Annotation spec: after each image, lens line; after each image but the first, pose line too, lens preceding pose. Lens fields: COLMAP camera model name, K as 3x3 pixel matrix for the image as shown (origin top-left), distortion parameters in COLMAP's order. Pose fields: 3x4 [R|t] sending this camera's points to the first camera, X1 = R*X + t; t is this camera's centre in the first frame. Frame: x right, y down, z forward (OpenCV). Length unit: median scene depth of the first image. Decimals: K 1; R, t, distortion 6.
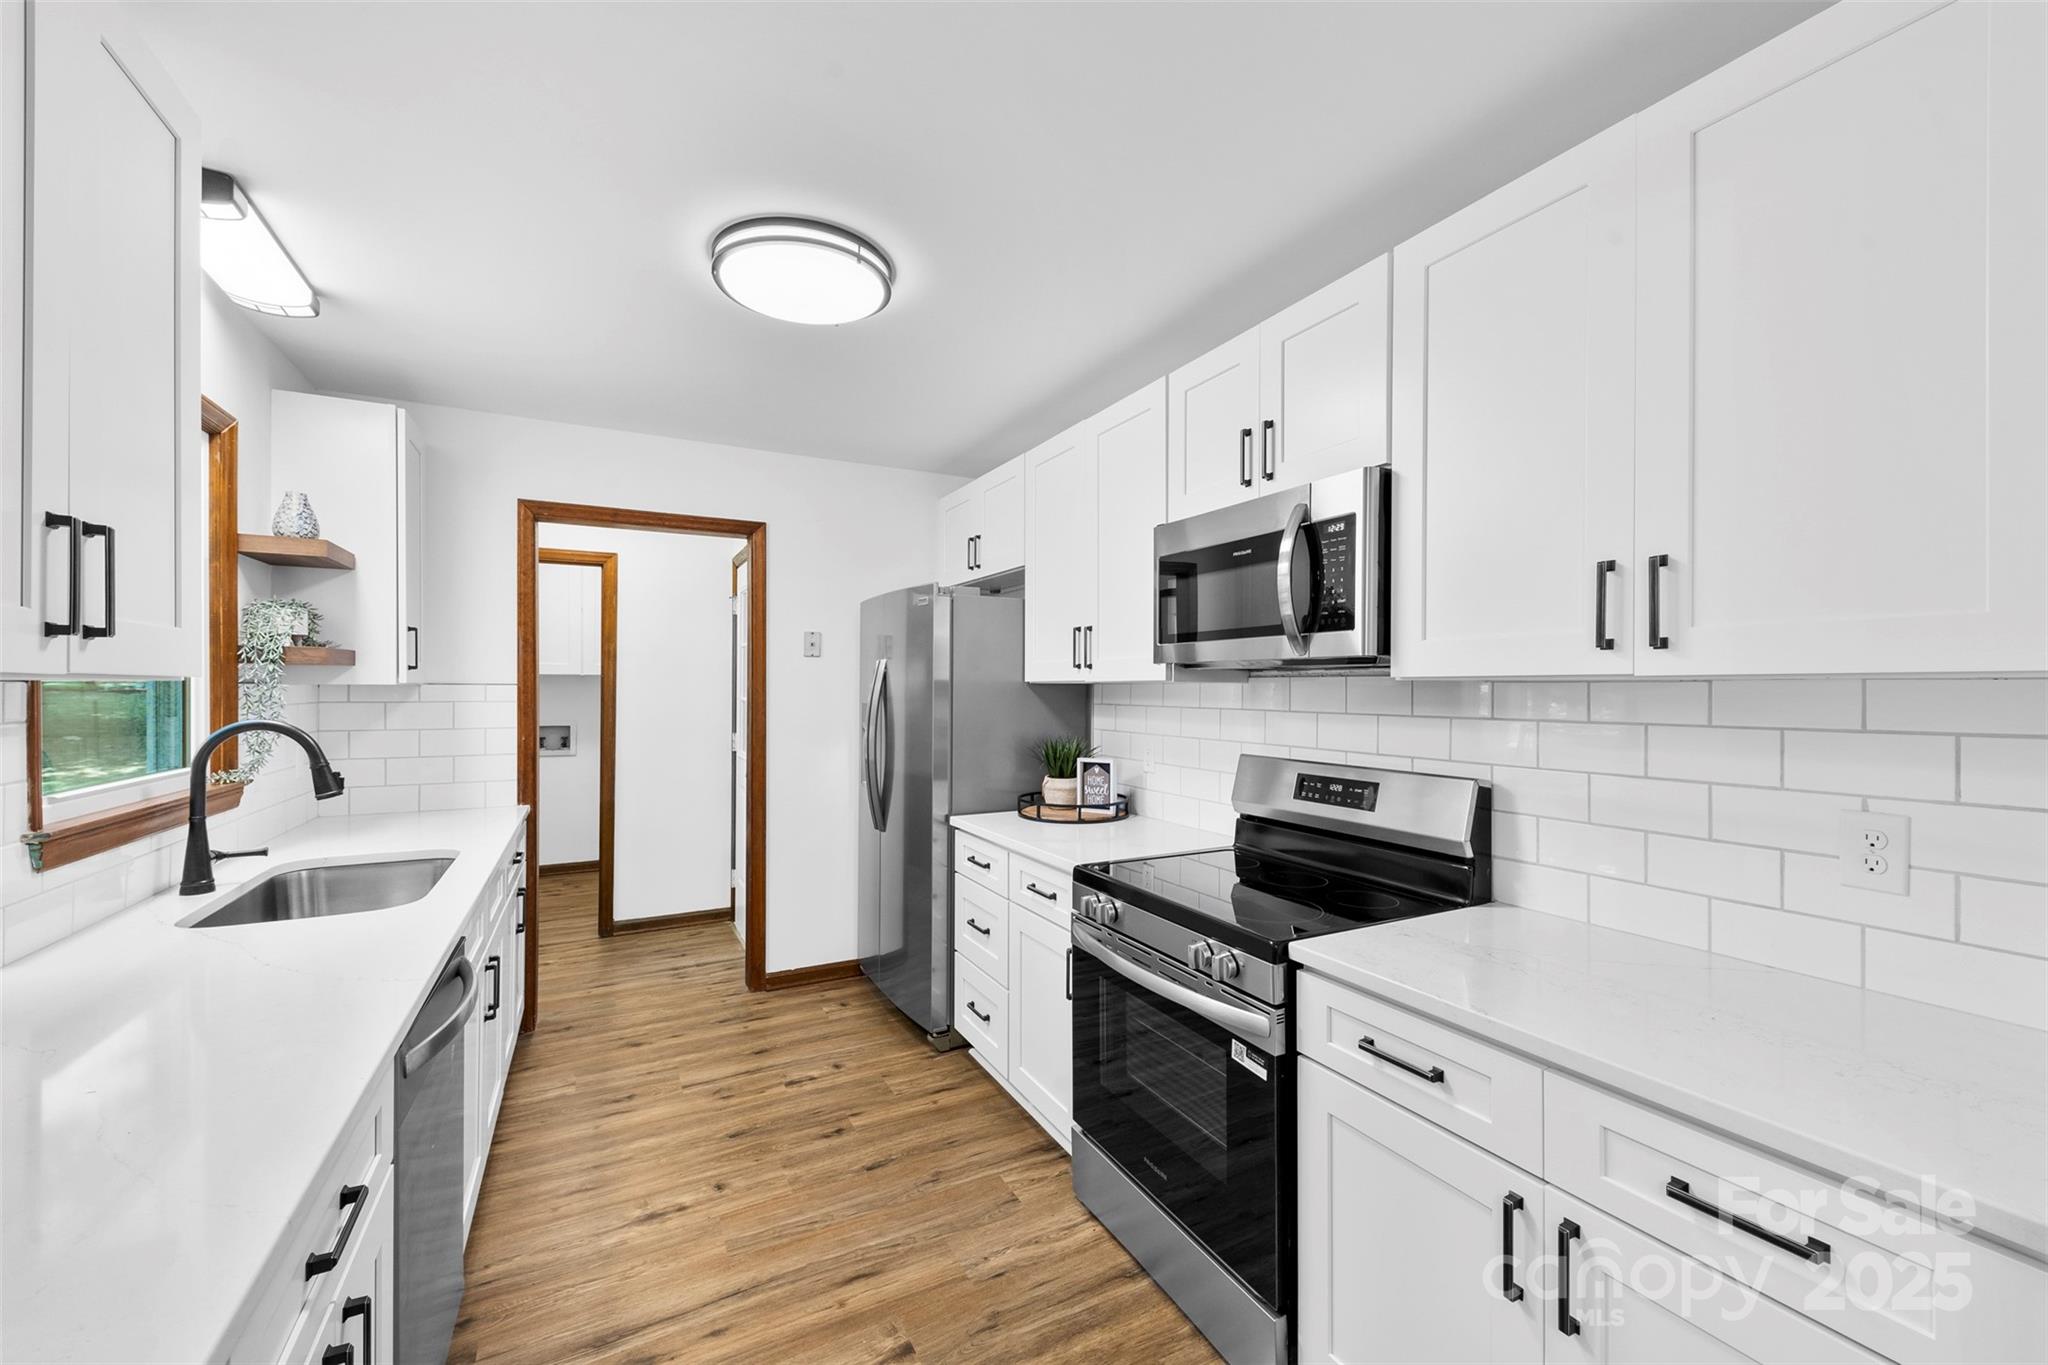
lens RADIAL K [[806.0, 0, 1023.4], [0, 806.0, 691.7], [0, 0, 1]] dist [0.025234, -0.009210]
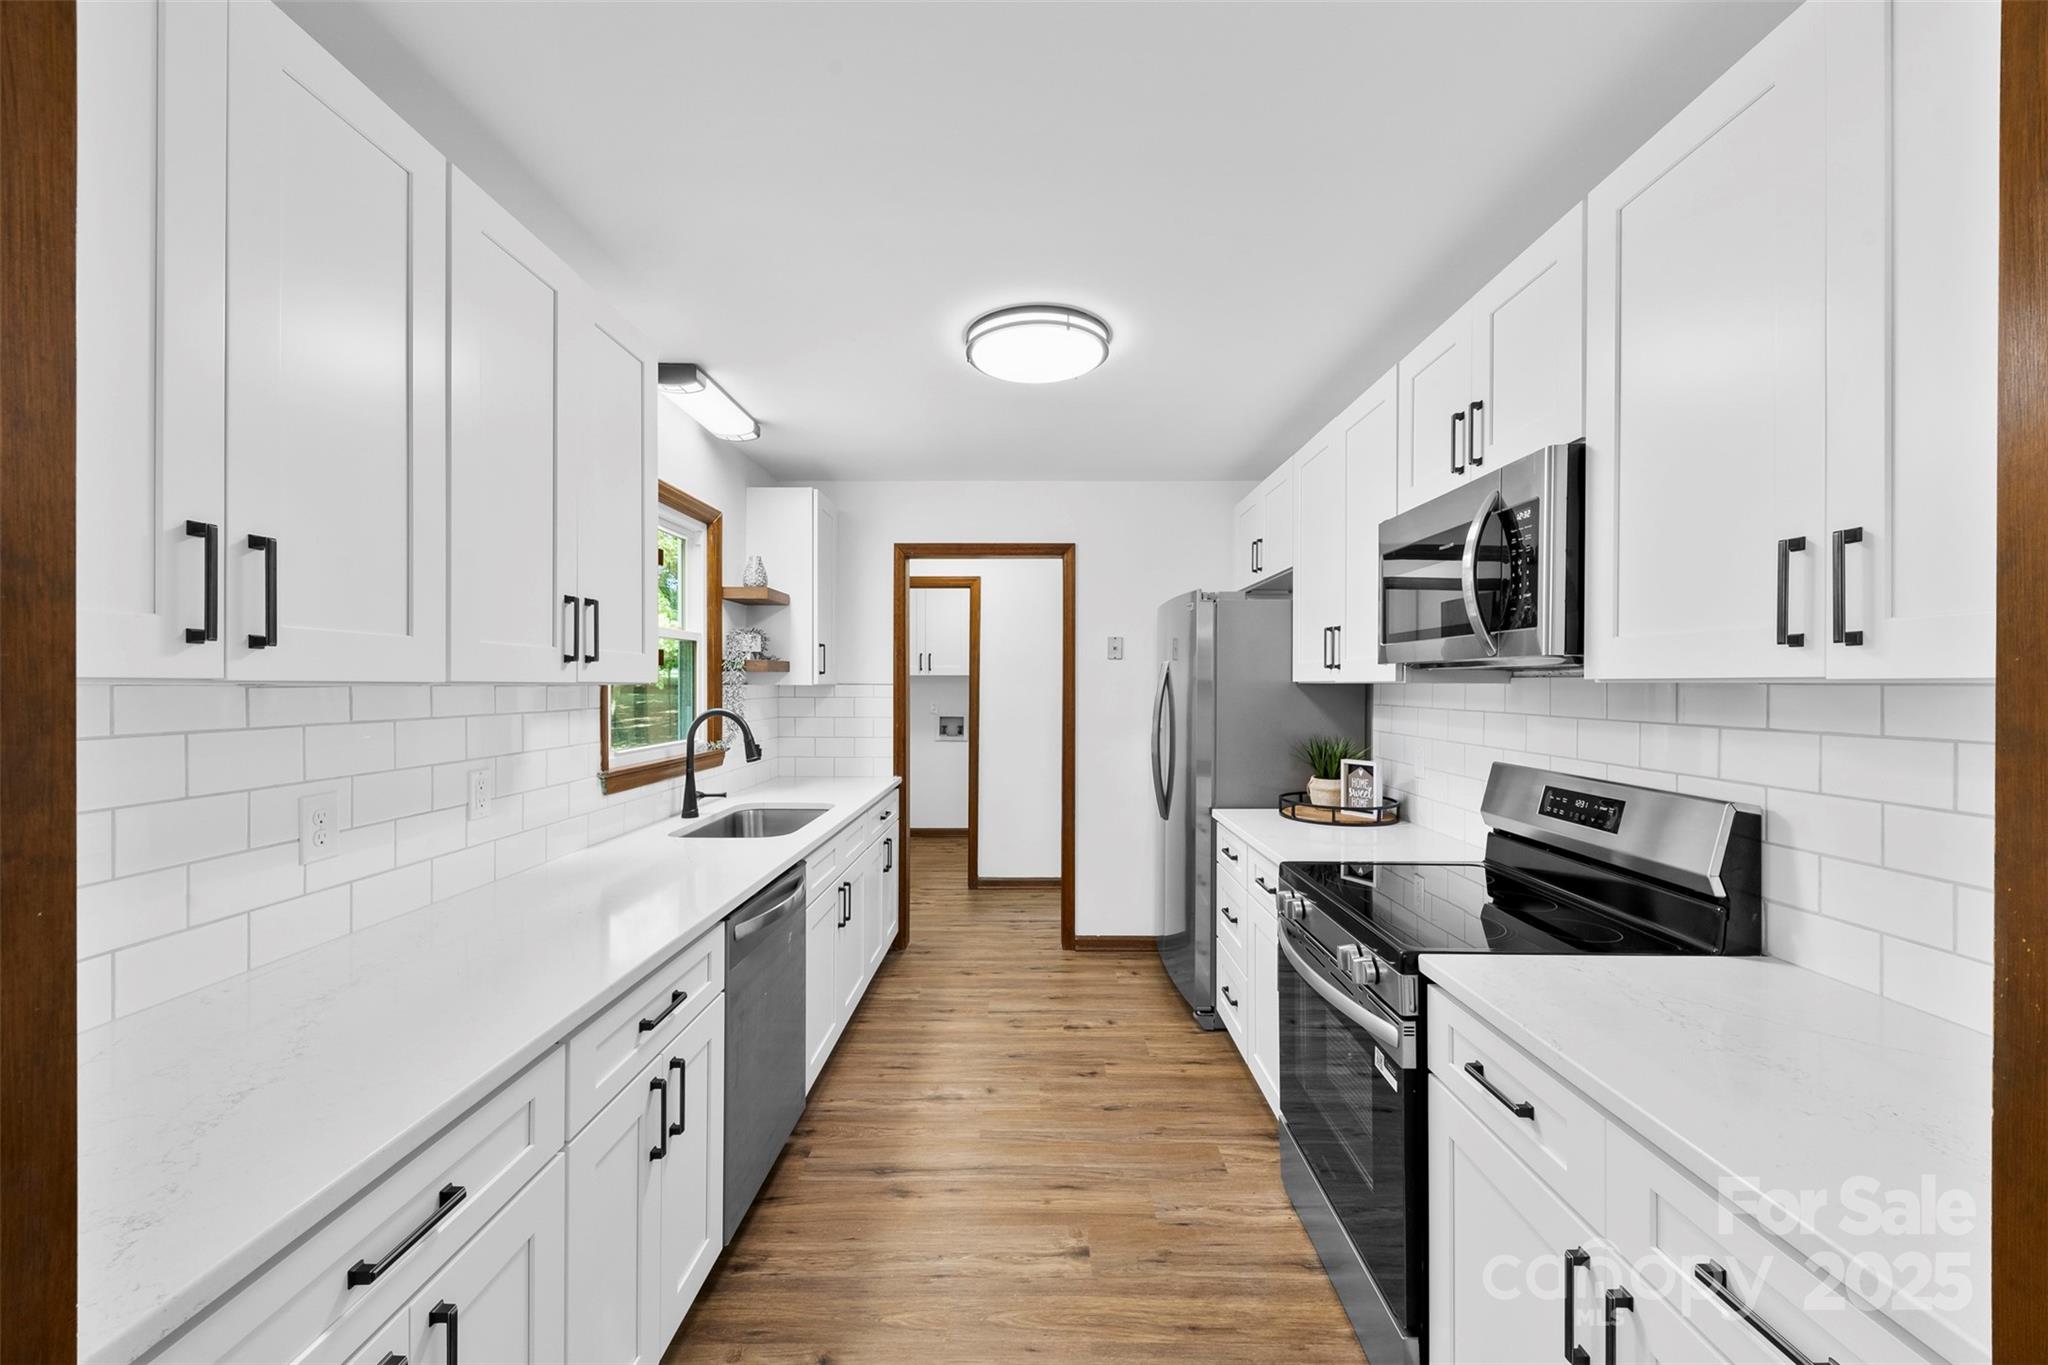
lens RADIAL K [[792.1, 0, 1030.4], [0, 792.1, 687.9], [0, 0, 1]] dist [0.017625, -0.000148]
pose [[0.883172, 0.001882, -0.469046, 0.252289], [-0.002154, 0.999998, -0.000044, -0.005429], [0.469045, 0.001049, 0.883174, -0.041821]]
